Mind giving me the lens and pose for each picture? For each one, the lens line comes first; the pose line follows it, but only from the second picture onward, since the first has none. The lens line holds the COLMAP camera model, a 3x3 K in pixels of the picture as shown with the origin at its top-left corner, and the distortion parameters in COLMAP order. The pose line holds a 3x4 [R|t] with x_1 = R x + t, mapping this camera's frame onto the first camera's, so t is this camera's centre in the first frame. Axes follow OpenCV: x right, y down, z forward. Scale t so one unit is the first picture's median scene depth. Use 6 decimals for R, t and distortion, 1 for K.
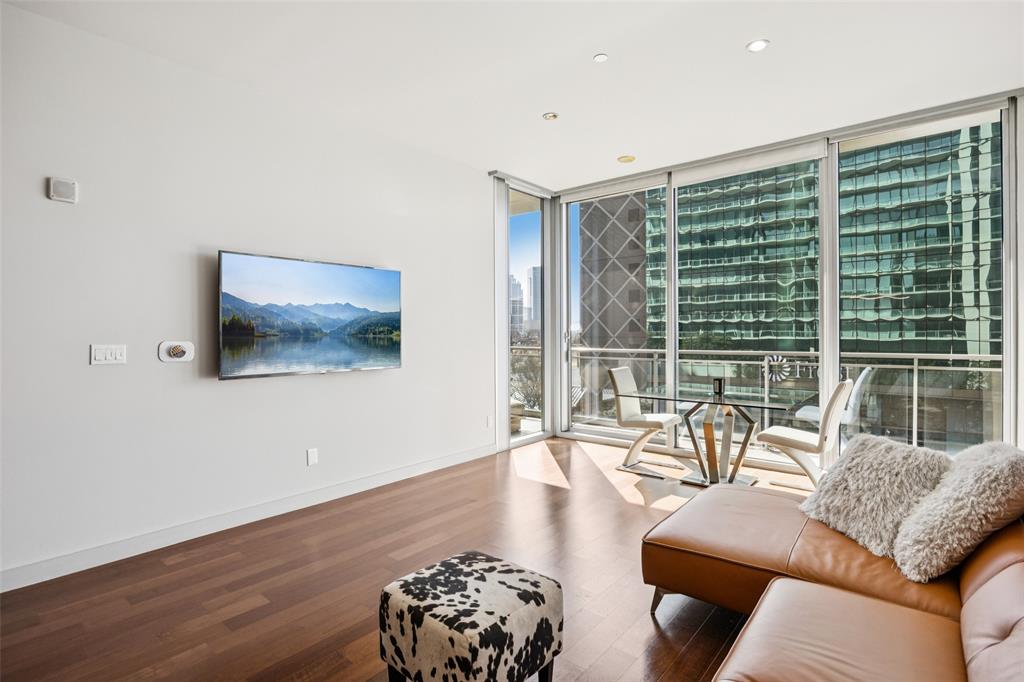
lens RADIAL K [[508.6, 0, 505.1], [0, 508.6, 328.2], [0, 0, 1]] dist [-0.004022, -0.000166]
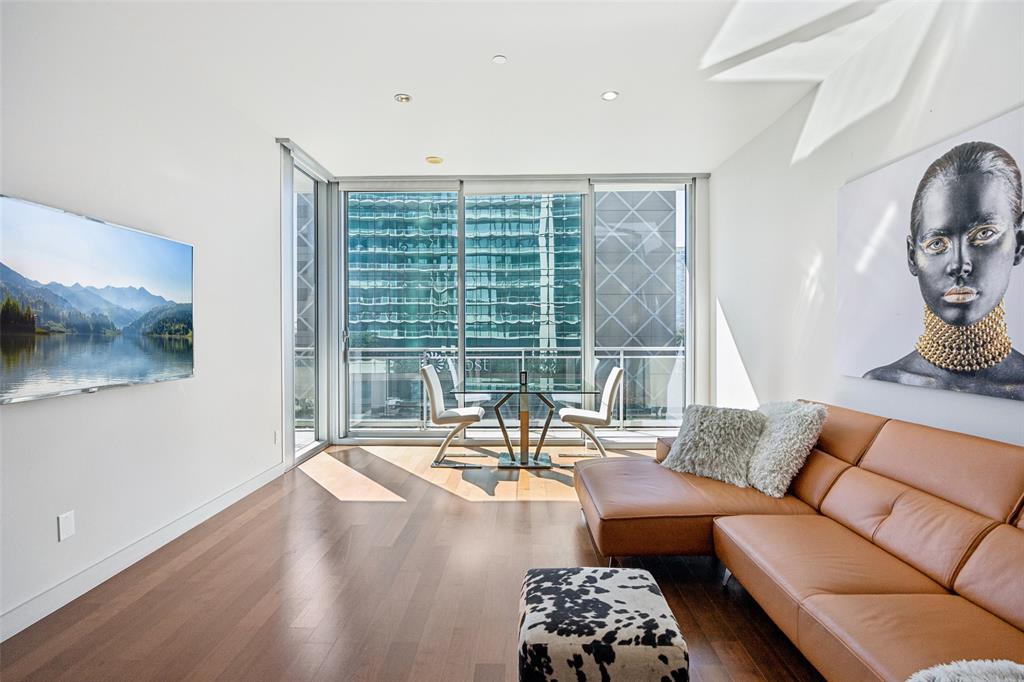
lens RADIAL K [[490.8, 0, 512.4], [0, 490.8, 335.6], [0, 0, 1]] dist [-0.012392, 0.000990]
pose [[0.774945, -0.003179, 0.632020, -0.336892], [-0.006242, 0.999900, 0.012683, 0.004311], [-0.631997, -0.013773, 0.774848, 0.184657]]
